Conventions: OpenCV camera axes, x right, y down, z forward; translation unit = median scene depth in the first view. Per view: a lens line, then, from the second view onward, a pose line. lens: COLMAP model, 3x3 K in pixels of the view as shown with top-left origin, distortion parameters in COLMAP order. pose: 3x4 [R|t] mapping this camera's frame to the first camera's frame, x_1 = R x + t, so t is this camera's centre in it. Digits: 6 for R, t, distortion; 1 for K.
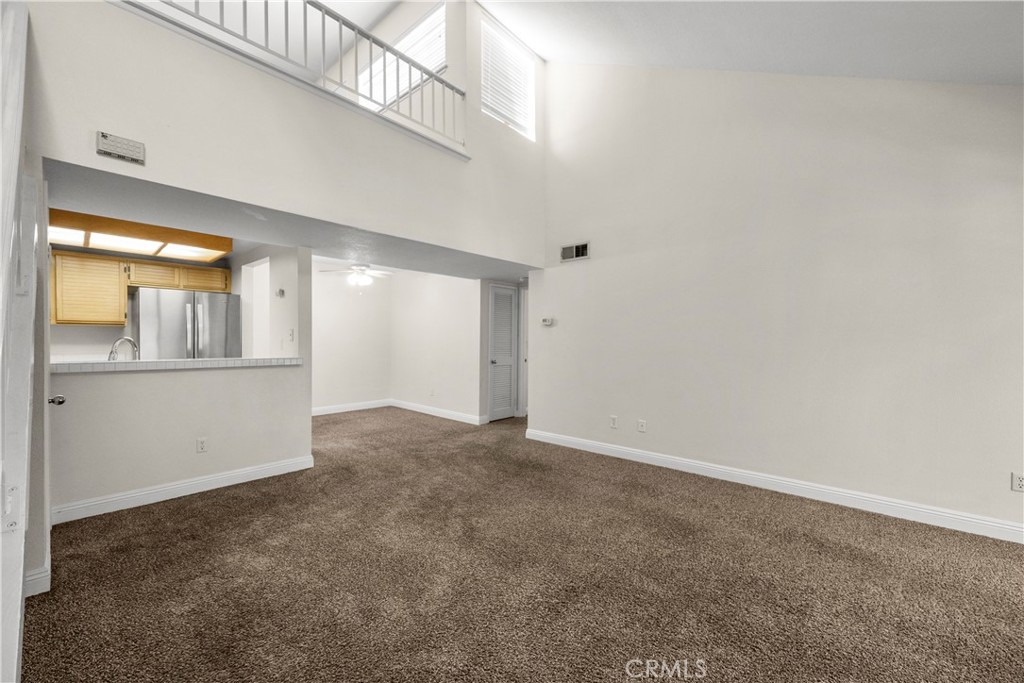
lens RADIAL K [[402.7, 0, 505.9], [0, 402.7, 344.4], [0, 0, 1]] dist [-0.001491, -0.000051]
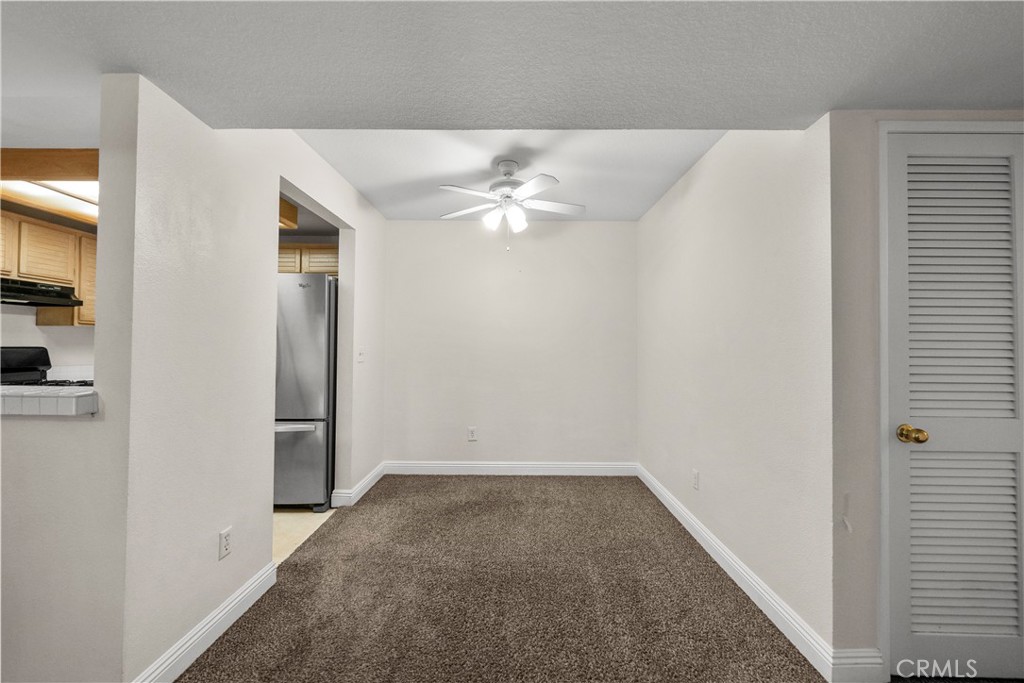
lens RADIAL K [[383.3, 0, 510.1], [0, 383.3, 337.6], [0, 0, 1]] dist [-0.012970, -0.000376]
pose [[0.652744, -0.020351, -0.757305, -0.019037], [-0.010664, 0.999293, -0.036045, -0.004261], [0.757503, 0.031604, 0.652066, 0.863324]]
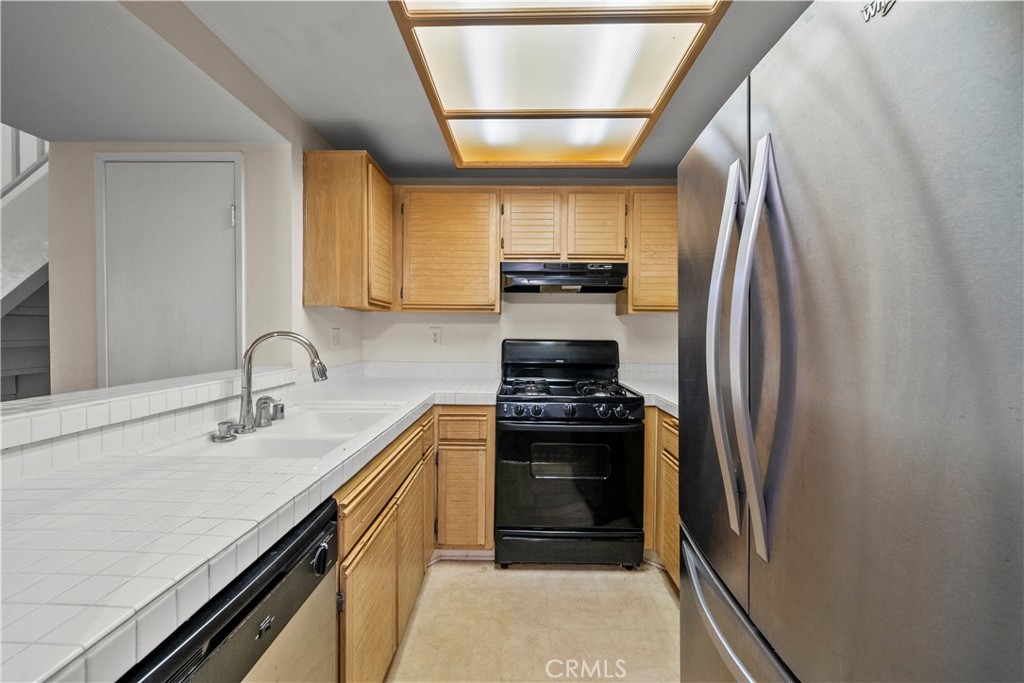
lens RADIAL K [[402.7, 0, 520.8], [0, 402.7, 337.3], [0, 0, 1]] dist [-0.001491, -0.000051]
pose [[-0.753373, -0.001352, -0.657592, -0.513015], [-0.019505, 0.999604, 0.020291, -0.015946], [0.657304, 0.028113, -0.753101, 1.012569]]
